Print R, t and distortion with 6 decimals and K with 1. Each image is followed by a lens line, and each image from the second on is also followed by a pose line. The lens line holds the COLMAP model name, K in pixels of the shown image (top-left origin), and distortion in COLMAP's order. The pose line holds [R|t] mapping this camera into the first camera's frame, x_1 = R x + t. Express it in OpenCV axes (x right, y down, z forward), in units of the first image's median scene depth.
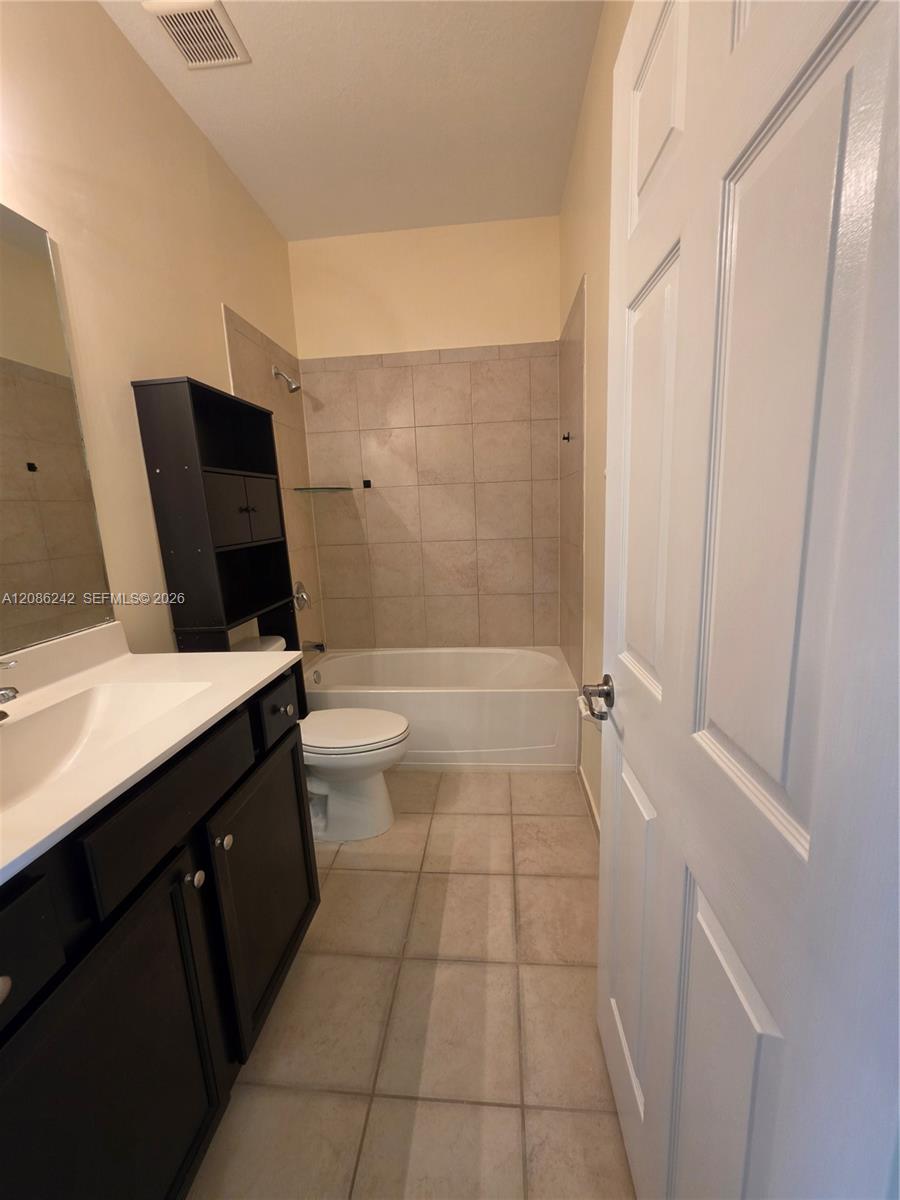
lens RADIAL K [[482.3, 0, 450.1], [0, 482.3, 599.8], [0, 0, 1]] dist [-0.004211, 0.001246]
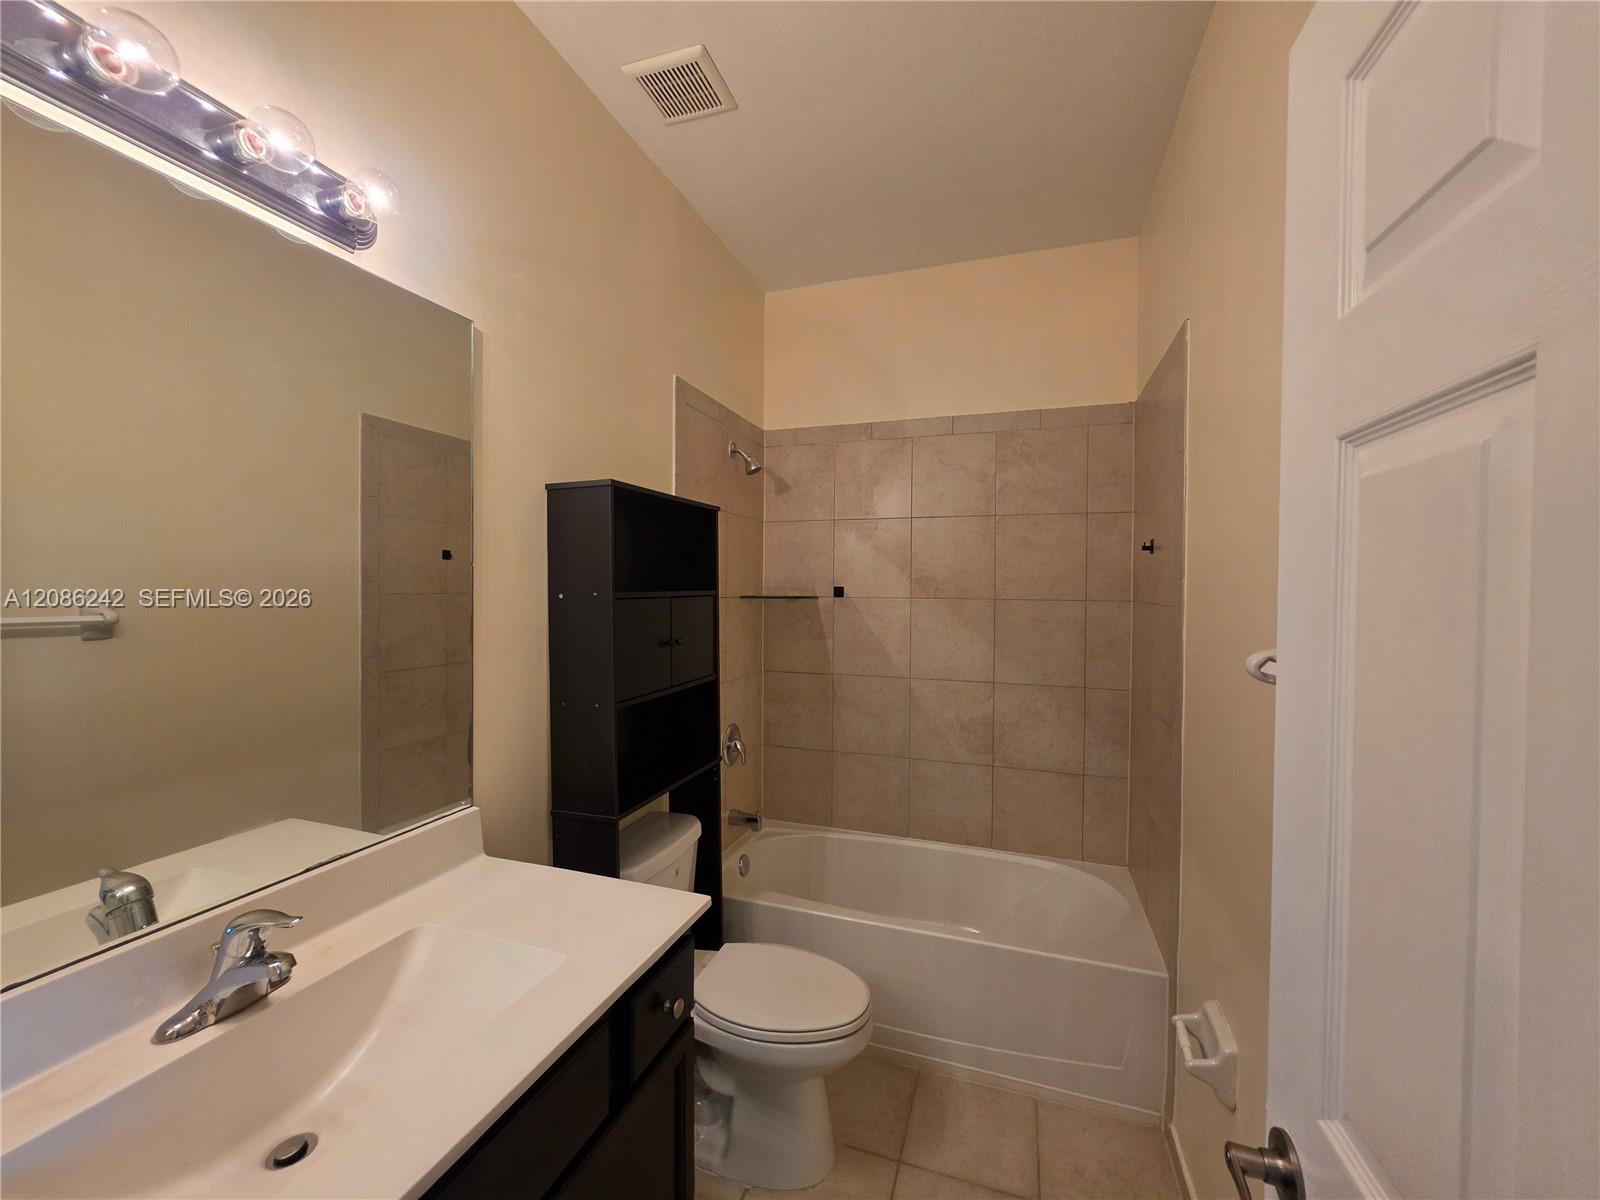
lens RADIAL K [[643.1, 0, 790.7], [0, 643.1, 596.8], [0, 0, 1]] dist [-0.004211, 0.001246]
pose [[0.968515, 0.054147, -0.242996, -0.009734], [-0.093050, 0.984054, -0.151593, -0.098021], [0.230912, 0.169431, 0.958109, 0.079492]]
